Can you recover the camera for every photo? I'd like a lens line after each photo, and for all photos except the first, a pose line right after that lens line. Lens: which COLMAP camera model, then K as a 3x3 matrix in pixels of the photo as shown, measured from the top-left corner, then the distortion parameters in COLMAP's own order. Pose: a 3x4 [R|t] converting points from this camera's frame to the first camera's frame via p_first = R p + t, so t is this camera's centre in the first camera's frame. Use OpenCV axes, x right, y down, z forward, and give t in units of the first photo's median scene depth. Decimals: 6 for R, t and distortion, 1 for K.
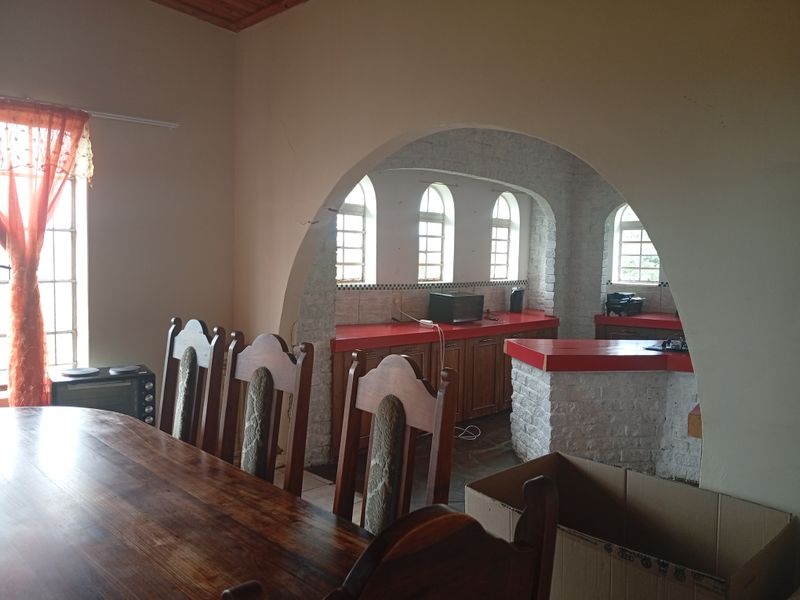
lens RADIAL K [[613.7, 0, 407.6], [0, 613.7, 296.1], [0, 0, 1]] dist [0.102714, -0.204442]
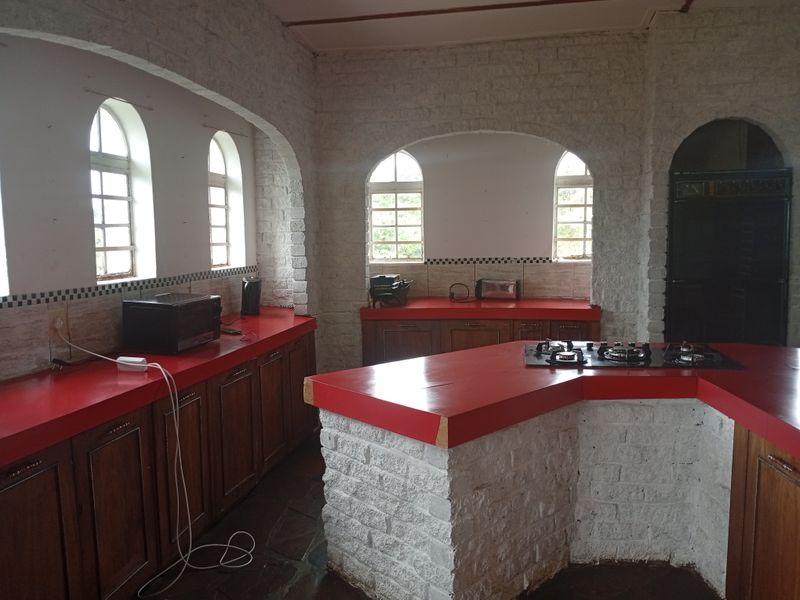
lens RADIAL K [[613.7, 0, 407.6], [0, 613.7, 296.1], [0, 0, 1]] dist [0.102714, -0.204442]
pose [[0.839140, -0.084615, 0.537294, -0.044558], [0.064240, 0.996329, 0.056577, -0.023199], [-0.540109, -0.012960, 0.841495, 0.383712]]
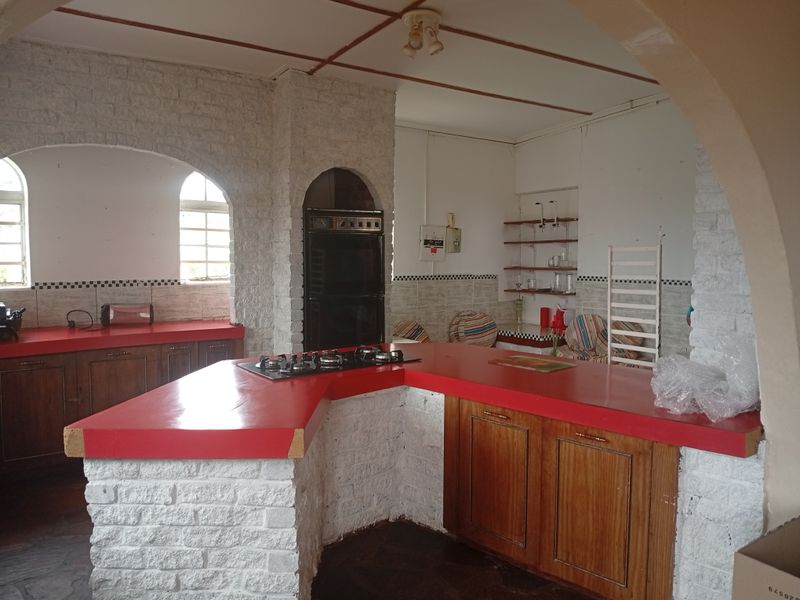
lens RADIAL K [[613.7, 0, 407.6], [0, 613.7, 296.1], [0, 0, 1]] dist [0.102714, -0.204442]
pose [[0.193734, -0.087957, 0.977103, -0.192199], [0.058683, 0.995228, 0.077953, -0.040771], [-0.979297, 0.042237, 0.197971, 0.514926]]
